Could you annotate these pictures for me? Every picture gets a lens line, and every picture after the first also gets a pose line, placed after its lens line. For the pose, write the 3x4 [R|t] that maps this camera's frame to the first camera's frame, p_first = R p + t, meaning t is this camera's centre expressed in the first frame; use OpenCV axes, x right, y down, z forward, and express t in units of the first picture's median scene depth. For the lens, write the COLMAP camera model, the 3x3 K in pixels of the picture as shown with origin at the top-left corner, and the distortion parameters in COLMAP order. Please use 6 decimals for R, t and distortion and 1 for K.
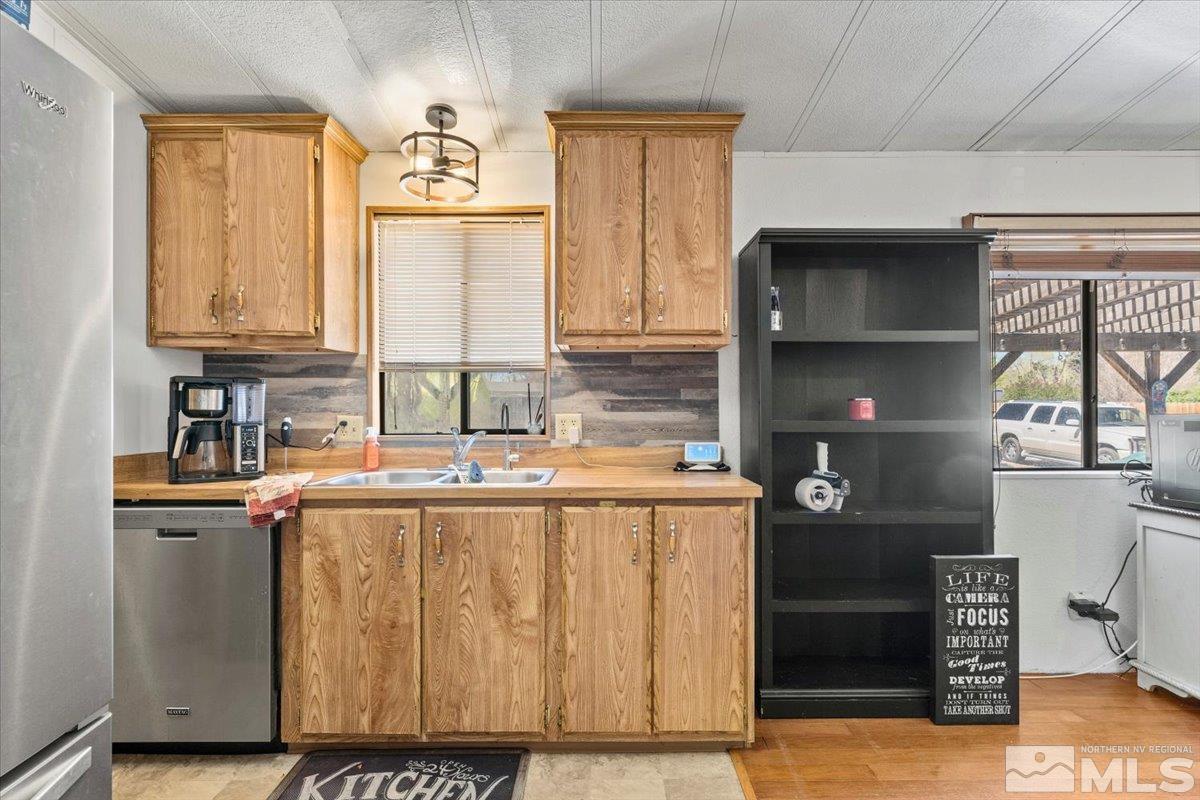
lens RADIAL K [[585.5, 0, 605.1], [0, 585.5, 403.3], [0, 0, 1]] dist [-0.001301, -0.000026]
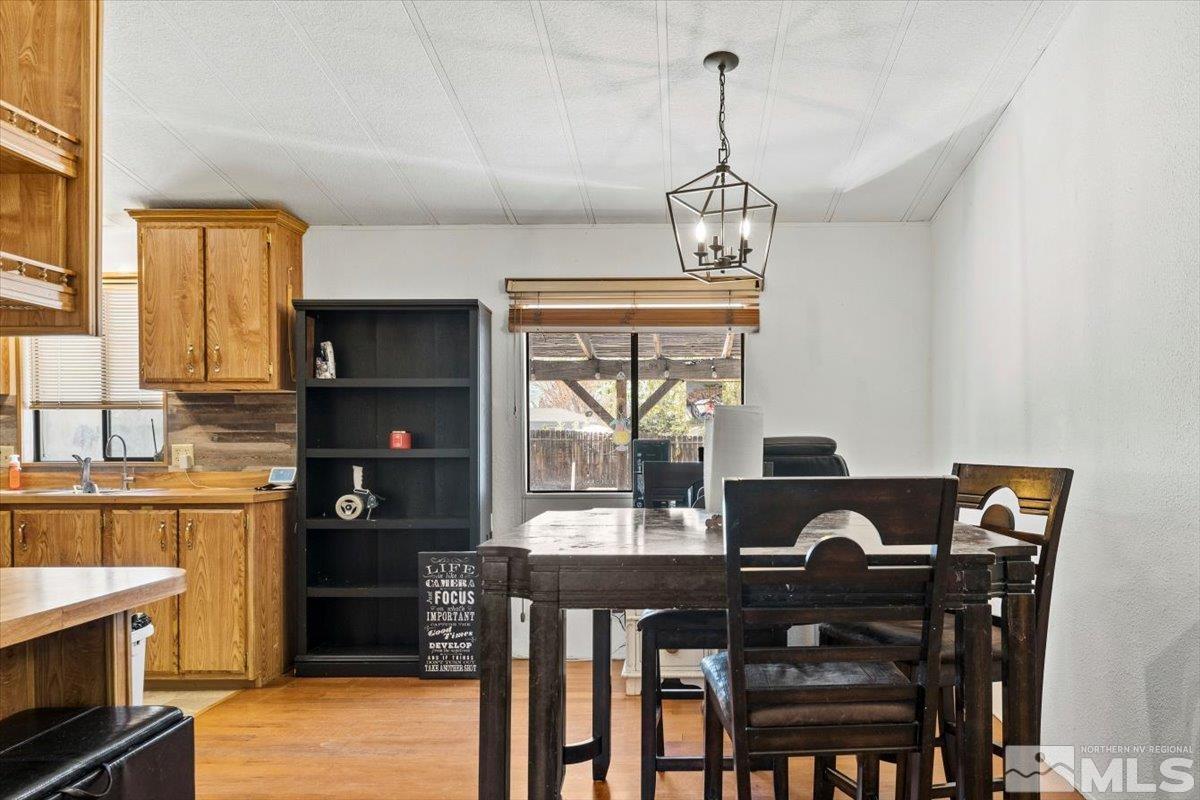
lens RADIAL K [[903.1, 0, 685.4], [0, 903.1, 456.7], [0, 0, 1]] dist [-0.000112, -0.002779]
pose [[0.999963, -0.000191, -0.008617, 1.179305], [0.000358, 0.999813, 0.019315, 0.009433], [0.008612, -0.019317, 0.999776, -1.015593]]
